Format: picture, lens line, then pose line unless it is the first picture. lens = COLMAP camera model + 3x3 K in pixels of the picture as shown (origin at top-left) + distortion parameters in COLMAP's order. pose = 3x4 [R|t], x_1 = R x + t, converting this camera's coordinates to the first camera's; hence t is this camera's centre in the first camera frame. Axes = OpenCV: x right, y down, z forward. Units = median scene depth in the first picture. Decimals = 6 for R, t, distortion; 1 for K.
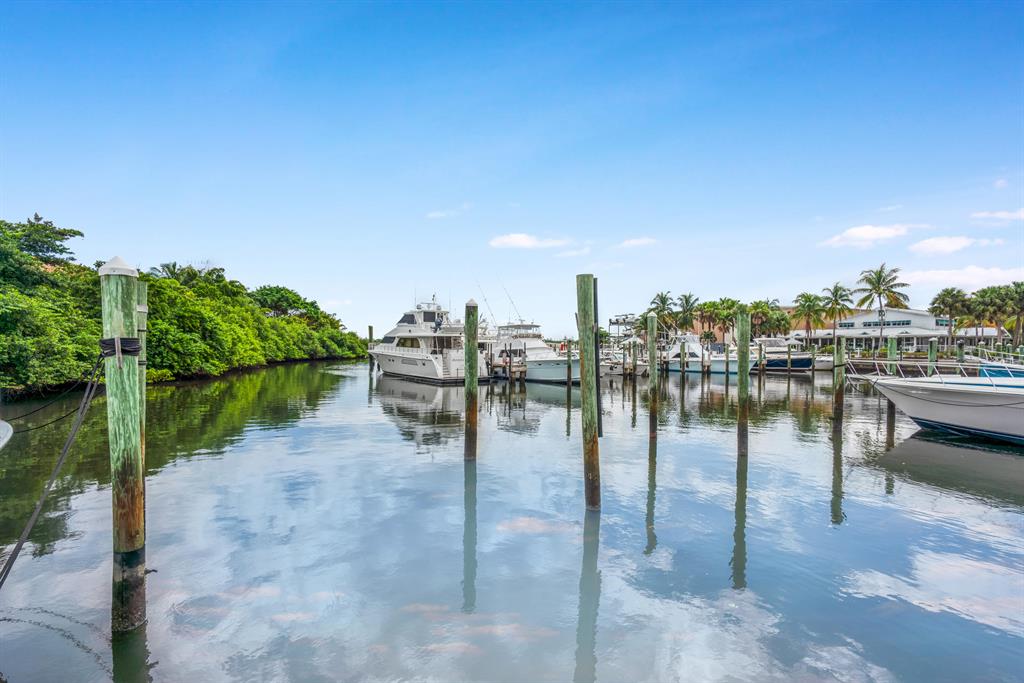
lens RADIAL K [[446.3, 0, 503.8], [0, 446.3, 341.9], [0, 0, 1]] dist [-0.000998, -0.000432]
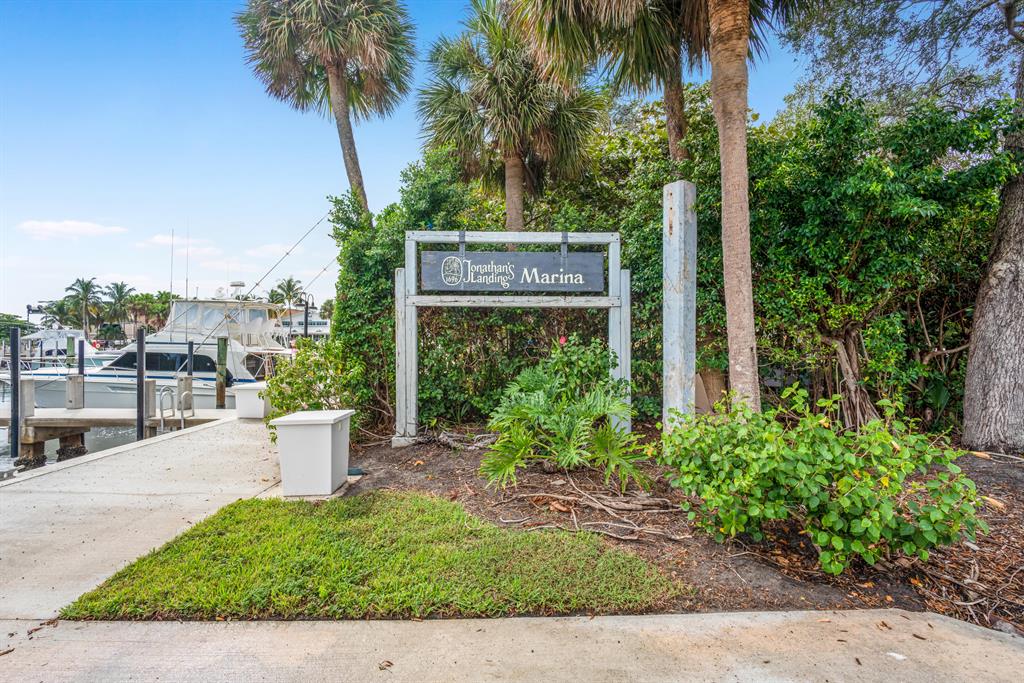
lens RADIAL K [[446.3, 0, 503.8], [0, 446.3, 341.9], [0, 0, 1]] dist [-0.000998, -0.000432]
pose [[0.571916, -0.002045, 0.820310, 0.166069], [-0.008385, 0.999930, 0.008340, -0.004521], [-0.820269, -0.011648, 0.571859, -0.190778]]
